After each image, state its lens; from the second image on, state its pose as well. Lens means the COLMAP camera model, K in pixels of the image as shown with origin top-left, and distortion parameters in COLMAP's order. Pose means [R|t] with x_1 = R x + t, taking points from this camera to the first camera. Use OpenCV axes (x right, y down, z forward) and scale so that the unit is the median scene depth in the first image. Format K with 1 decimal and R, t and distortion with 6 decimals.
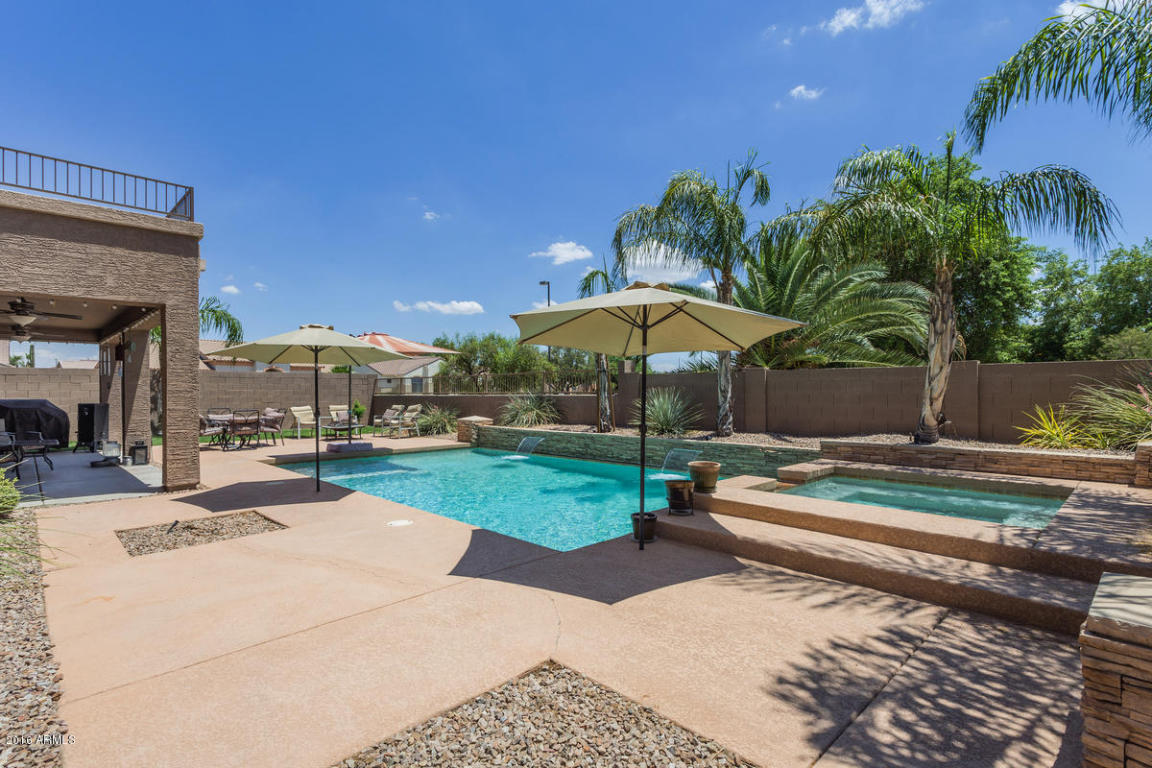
lens RADIAL K [[547.8, 0, 579.9], [0, 547.8, 388.3], [0, 0, 1]] dist [-0.024116, 0.000712]
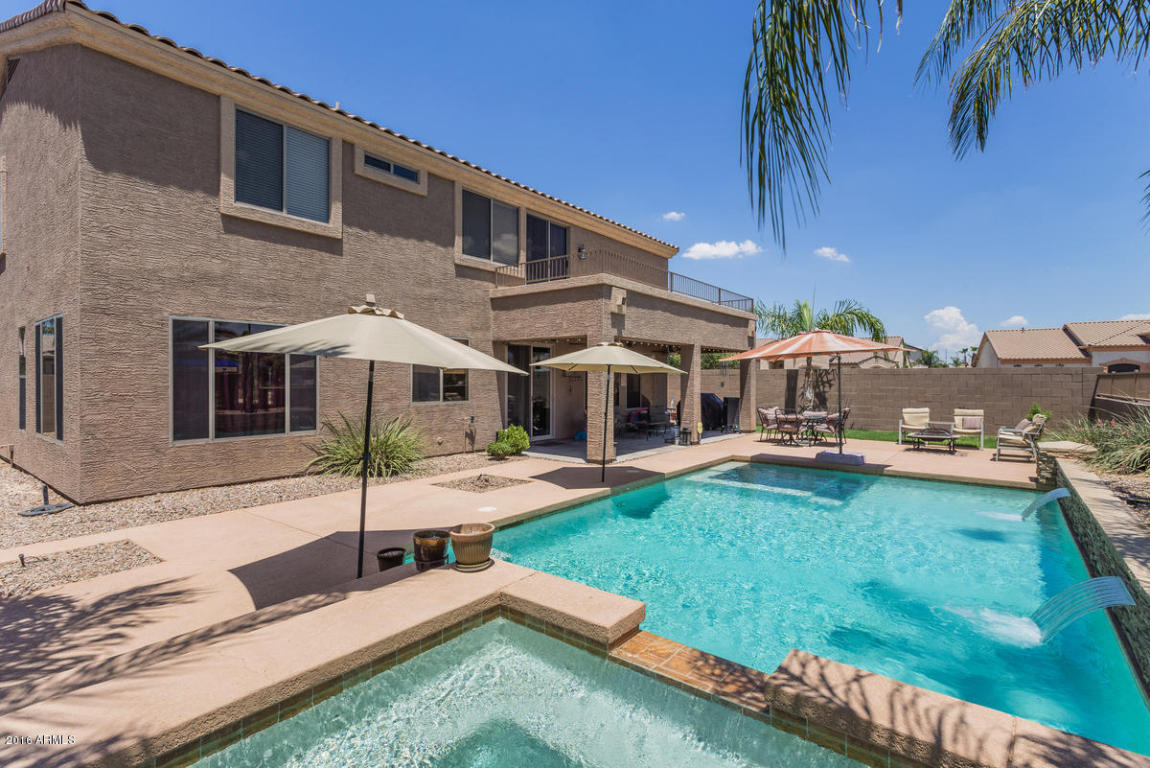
lens RADIAL K [[546.8, 0, 576.4], [0, 546.8, 379.3], [0, 0, 1]] dist [-0.024116, 0.000712]
pose [[0.110589, 0.005853, -0.993849, 0.410669], [0.000593, 0.999982, 0.005955, -0.025588], [0.993866, -0.001248, 0.110584, 0.470112]]
